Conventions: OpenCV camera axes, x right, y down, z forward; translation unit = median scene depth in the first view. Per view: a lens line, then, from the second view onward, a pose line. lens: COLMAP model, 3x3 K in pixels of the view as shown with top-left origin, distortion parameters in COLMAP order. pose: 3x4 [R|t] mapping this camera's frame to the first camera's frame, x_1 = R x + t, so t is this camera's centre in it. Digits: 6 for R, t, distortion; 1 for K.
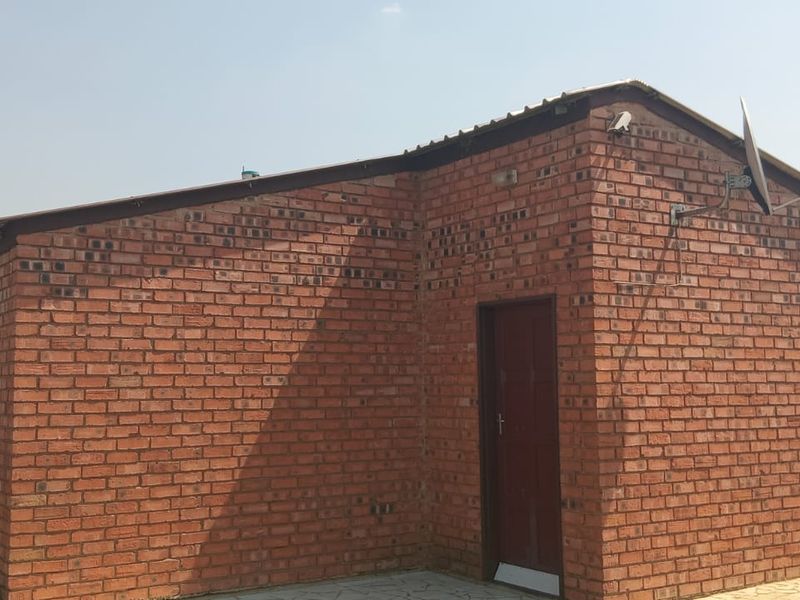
lens RADIAL K [[1003.6, 0, 399.5], [0, 1003.6, 301.7], [0, 0, 1]] dist [0.080681, 0.000000]
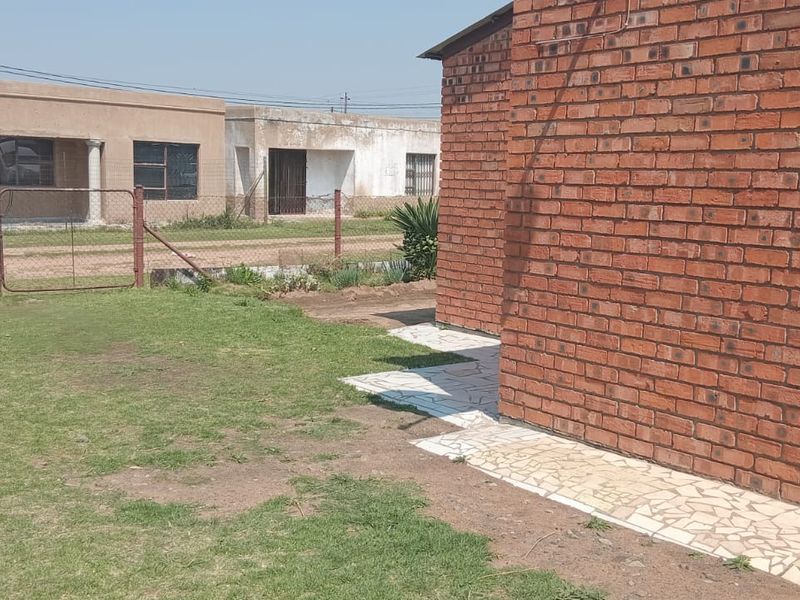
lens RADIAL K [[1003.6, 0, 399.5], [0, 1003.6, 297.7], [0, 0, 1]] dist [0.080681, 0.000000]
pose [[0.055062, 0.131578, -0.989775, 0.994536], [0.062916, 0.988852, 0.134956, 0.063548], [0.996499, -0.069704, 0.046170, 0.797141]]
